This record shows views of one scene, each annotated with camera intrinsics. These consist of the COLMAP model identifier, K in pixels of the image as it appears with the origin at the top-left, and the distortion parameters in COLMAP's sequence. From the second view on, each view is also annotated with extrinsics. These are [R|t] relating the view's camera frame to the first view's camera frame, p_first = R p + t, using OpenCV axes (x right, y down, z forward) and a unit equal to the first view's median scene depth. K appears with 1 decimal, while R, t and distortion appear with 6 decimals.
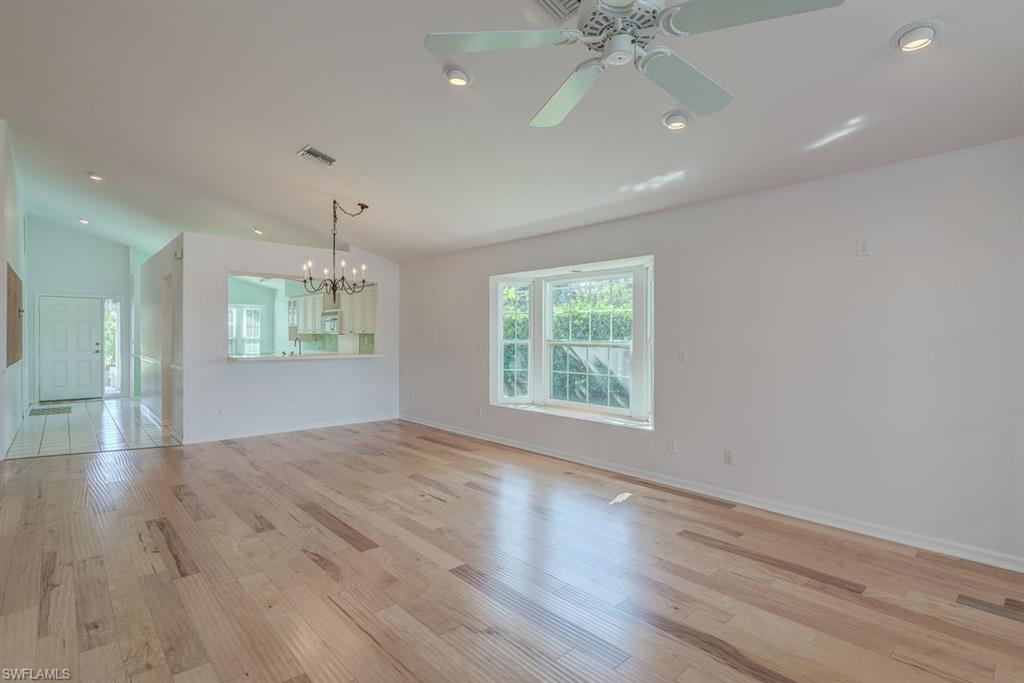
lens RADIAL K [[497.3, 0, 518.1], [0, 497.3, 339.3], [0, 0, 1]] dist [-0.002303, -0.000276]
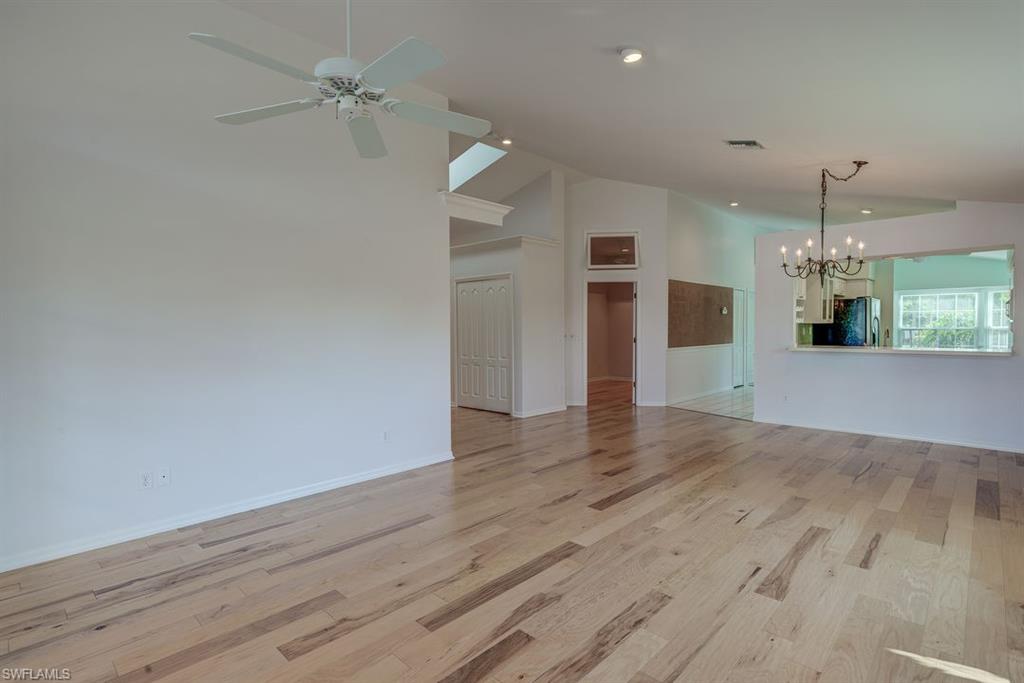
lens RADIAL K [[497.3, 0, 518.1], [0, 497.3, 339.3], [0, 0, 1]] dist [-0.002303, -0.000276]
pose [[0.063746, 0.020188, -0.997762, 0.604609], [-0.000763, 0.999796, 0.020180, -0.000064], [0.997966, -0.000525, 0.063748, 0.530562]]
